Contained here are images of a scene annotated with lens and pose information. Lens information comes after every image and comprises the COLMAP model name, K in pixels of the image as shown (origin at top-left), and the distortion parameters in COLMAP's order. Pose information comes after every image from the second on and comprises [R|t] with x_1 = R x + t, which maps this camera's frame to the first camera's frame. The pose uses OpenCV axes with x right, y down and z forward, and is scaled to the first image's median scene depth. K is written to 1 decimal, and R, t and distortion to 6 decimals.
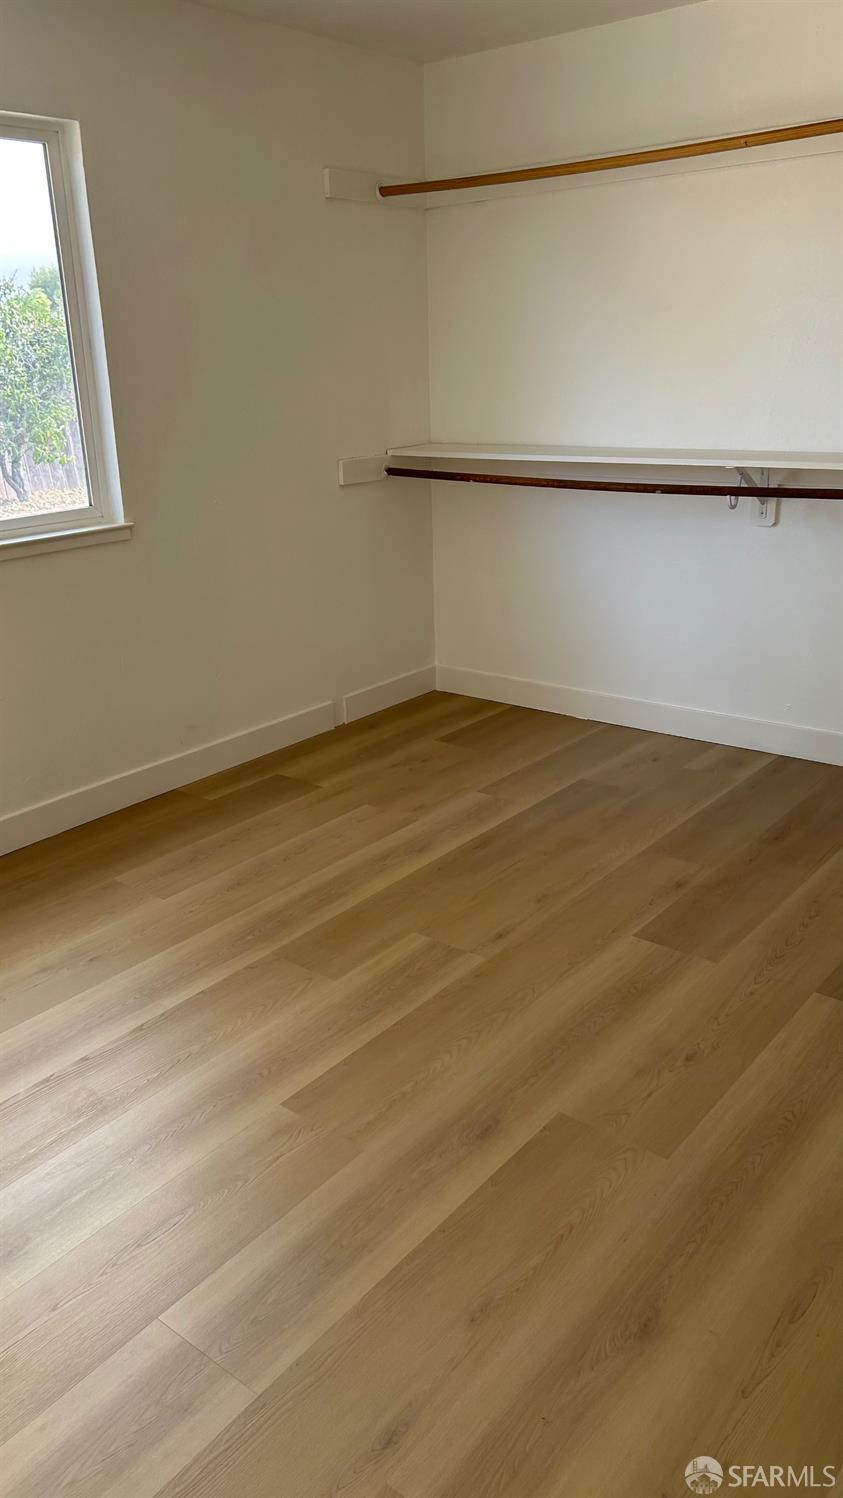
lens RADIAL K [[1072.1, 0, 414.2], [0, 1072.1, 743.1], [0, 0, 1]] dist [0.003943, -0.003078]
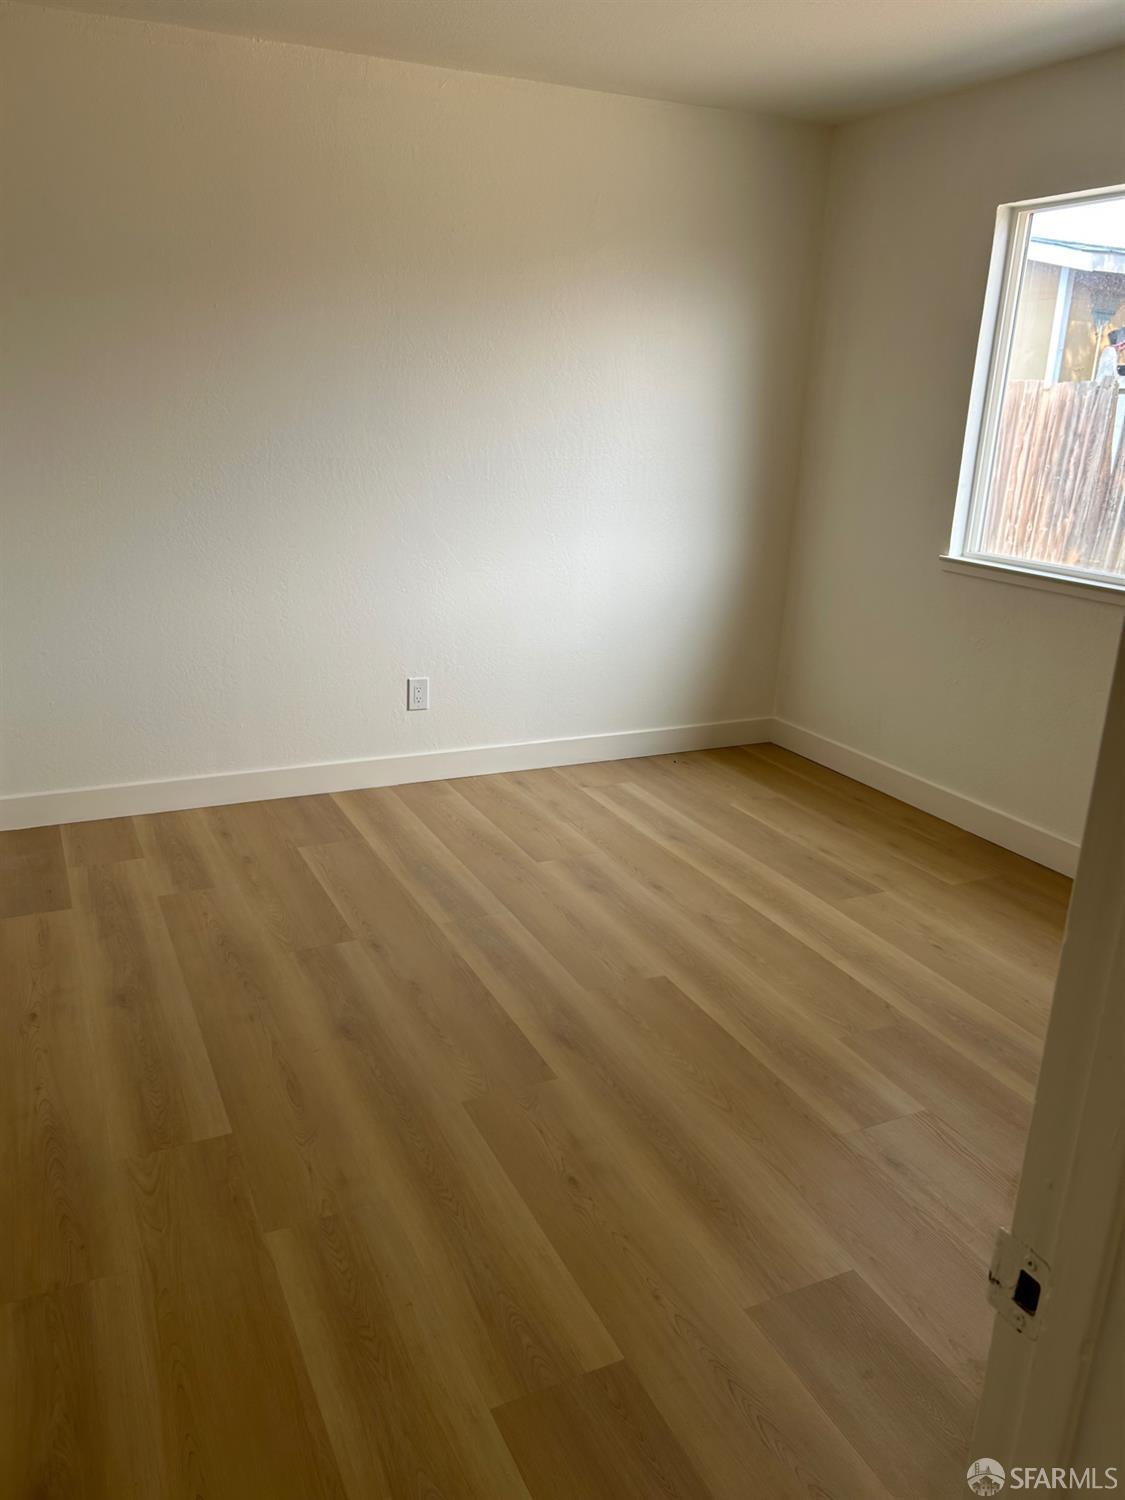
lens RADIAL K [[1144.7, 0, 558.3], [0, 1144.7, 755.4], [0, 0, 1]] dist [0.002795, -0.002295]
pose [[-0.409439, 0.302164, -0.860847, 1.030746], [-0.326928, 0.832308, 0.447641, -0.457619], [0.851750, 0.464716, -0.241994, 1.099101]]
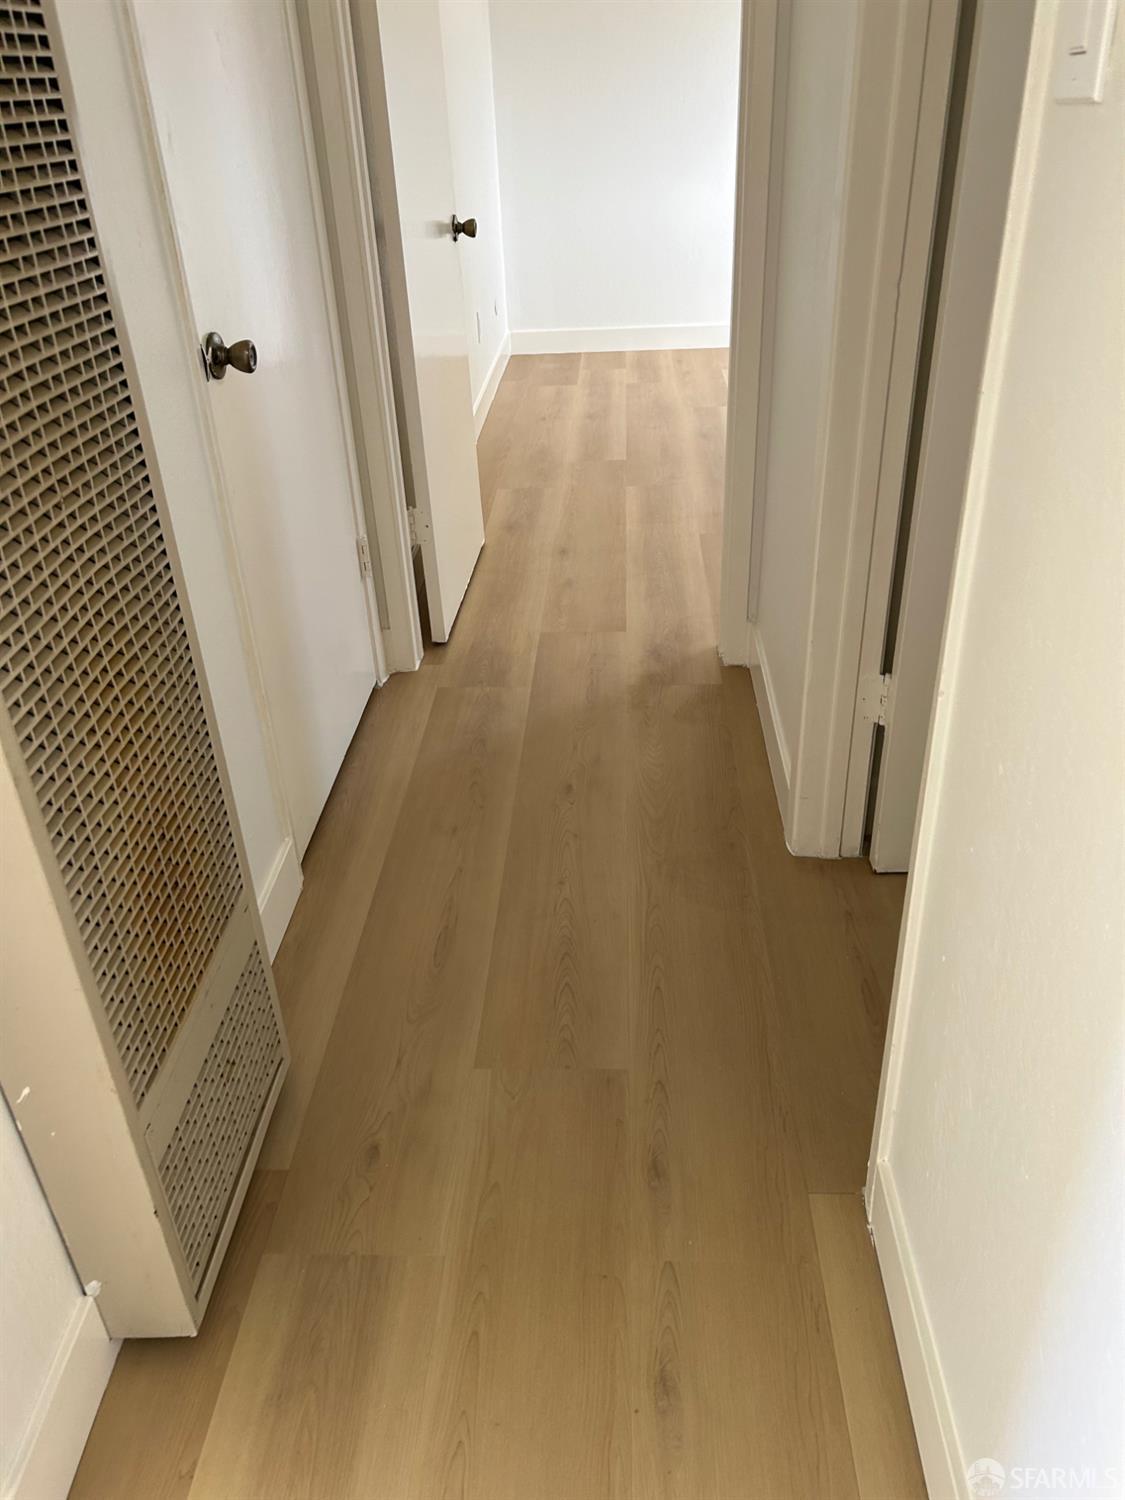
lens RADIAL K [[1144.7, 0, 562.9], [0, 1144.7, 750.1], [0, 0, 1]] dist [0.002795, -0.002295]
pose [[-0.786316, 0.357040, -0.504212, 1.607815], [-0.171074, 0.658373, 0.732993, -0.691077], [0.593667, 0.662622, -0.456609, 1.918240]]
